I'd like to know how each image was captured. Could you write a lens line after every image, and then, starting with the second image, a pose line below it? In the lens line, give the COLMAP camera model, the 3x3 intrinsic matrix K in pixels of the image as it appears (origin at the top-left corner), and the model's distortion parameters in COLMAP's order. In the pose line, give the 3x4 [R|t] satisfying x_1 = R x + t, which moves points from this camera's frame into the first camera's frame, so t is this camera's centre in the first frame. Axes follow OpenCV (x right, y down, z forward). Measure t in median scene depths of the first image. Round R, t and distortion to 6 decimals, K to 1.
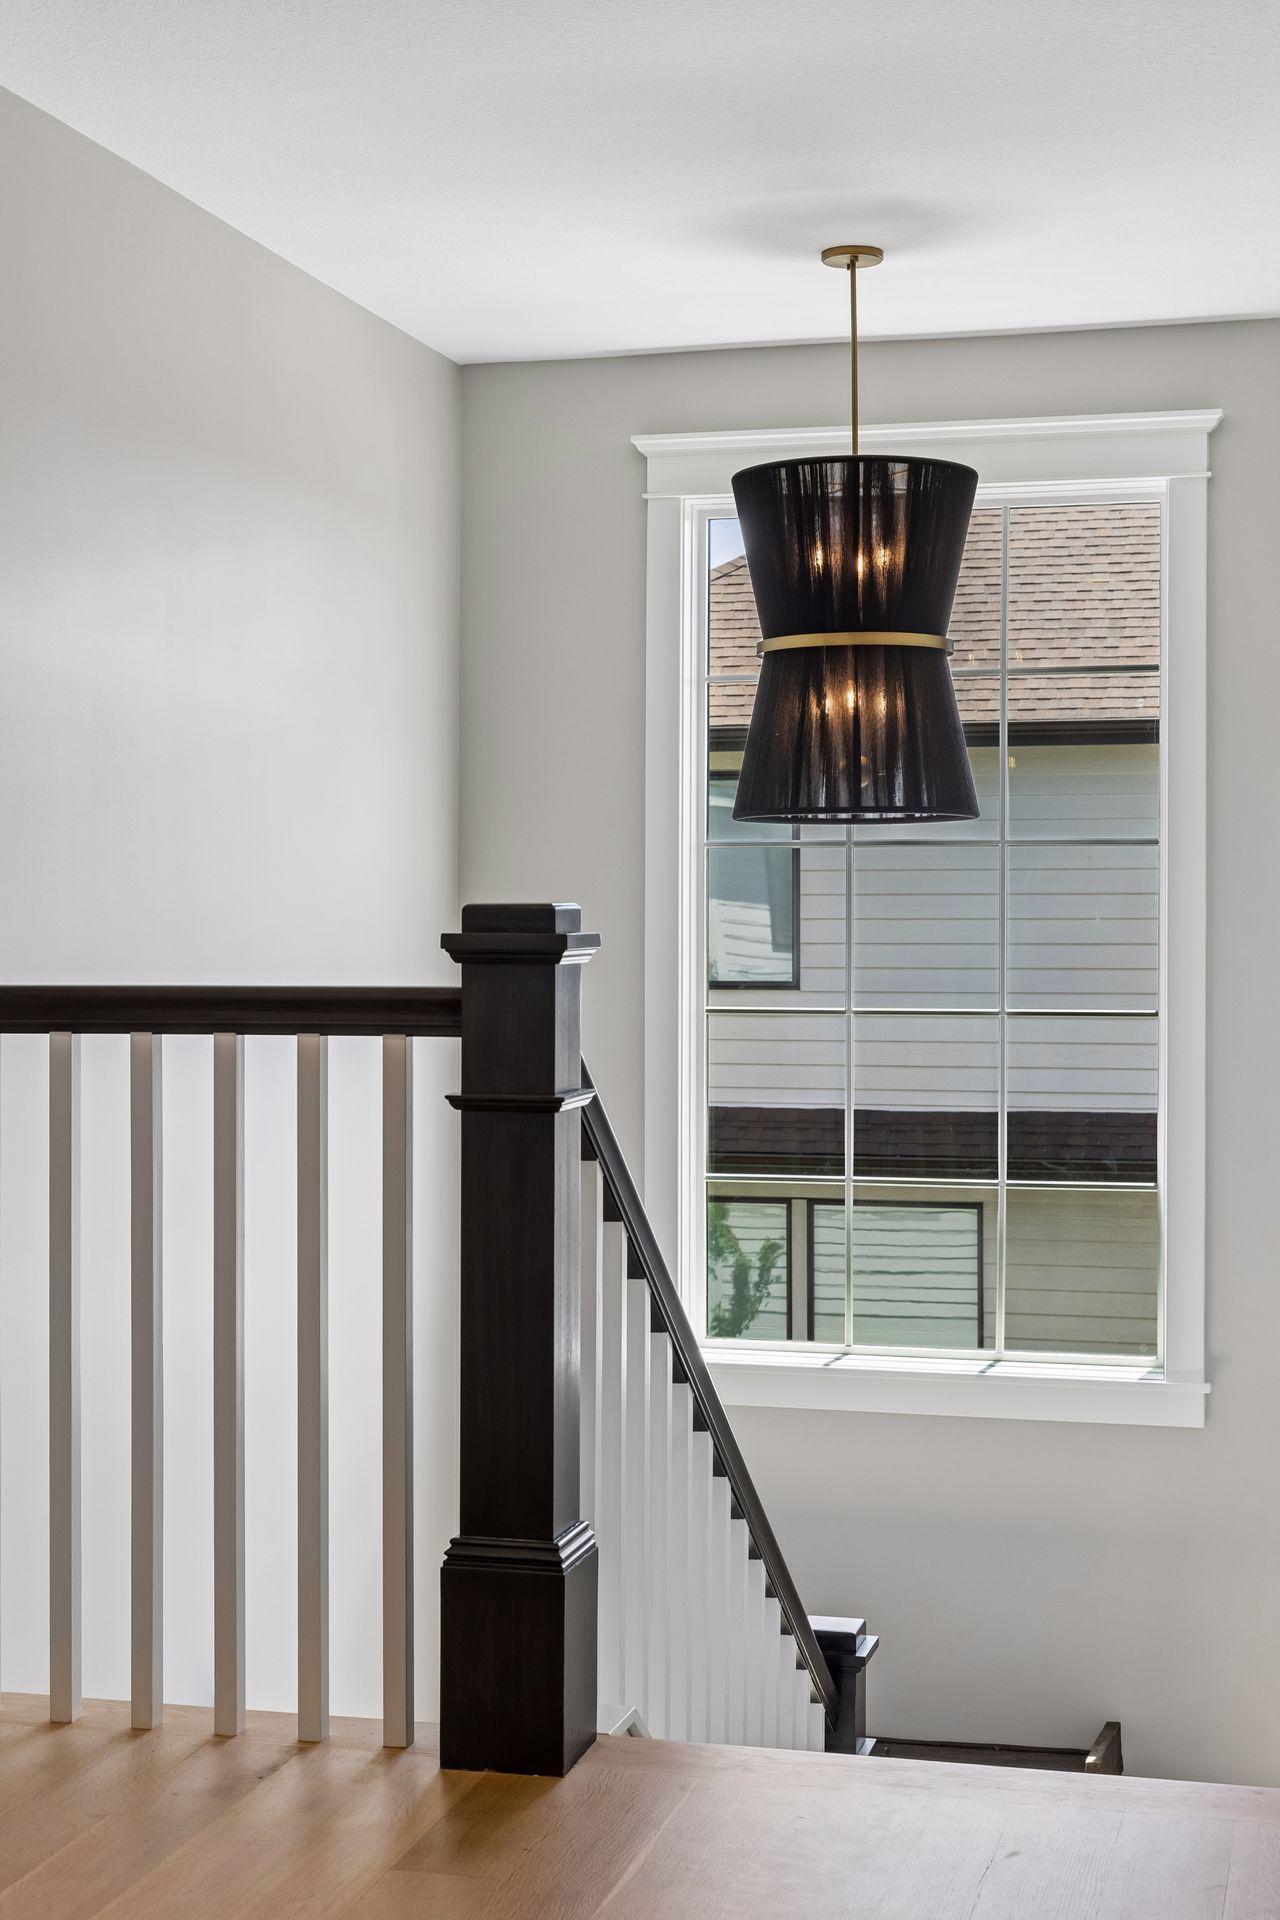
lens RADIAL K [[1358.1, 0, 640.0], [0, 1358.1, 960.0], [0, 0, 1]] dist [0.003027, -0.001375]
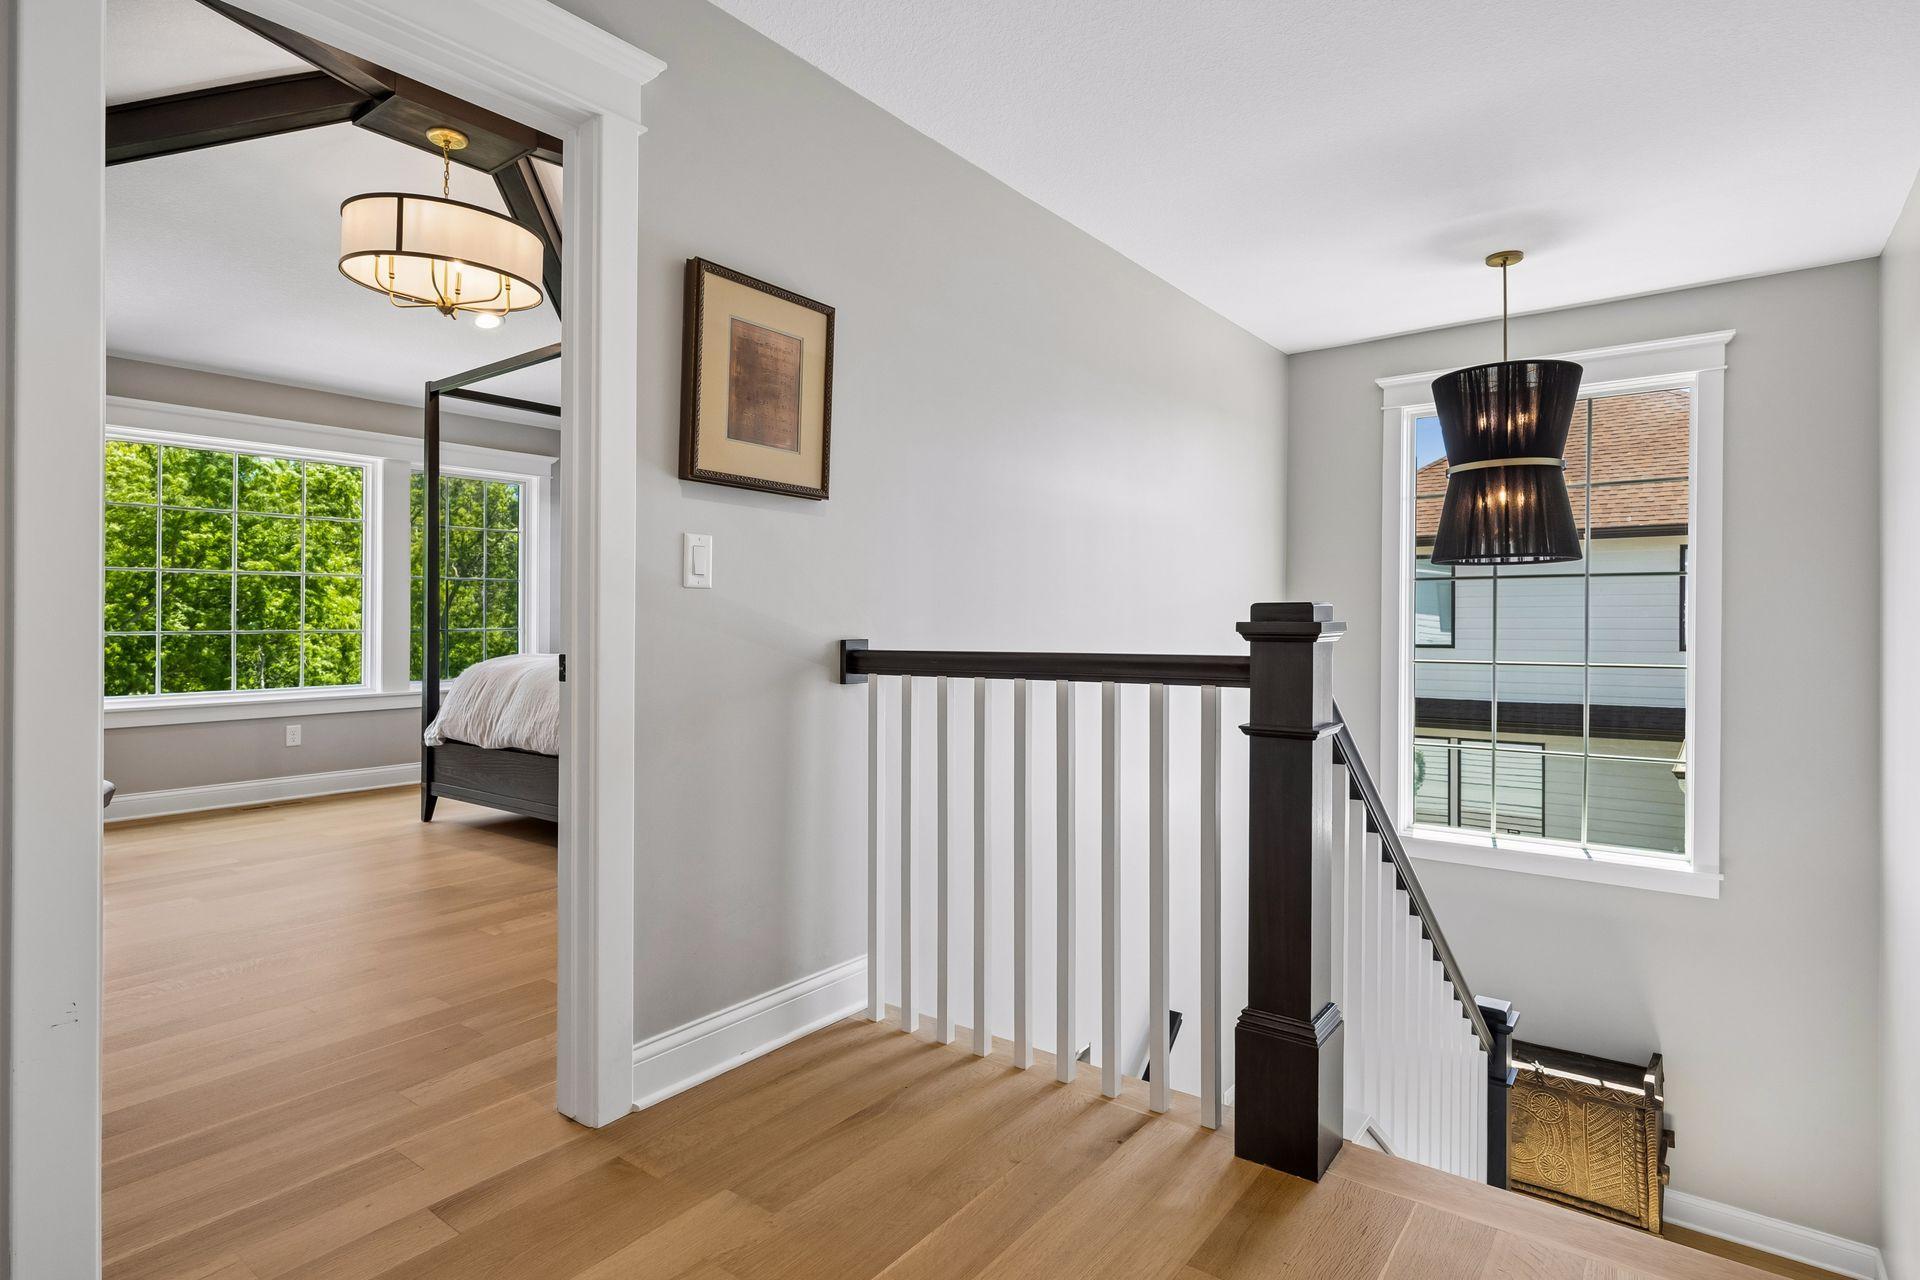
lens RADIAL K [[1020.9, 0, 955.6], [0, 1020.9, 635.5], [0, 0, 1]] dist [0.011677, 0.000392]
pose [[0.926714, 0.004194, -0.375744, -0.009586], [-0.006205, 0.999972, -0.004142, 0.007283], [0.375716, 0.006170, 0.926714, -0.555417]]
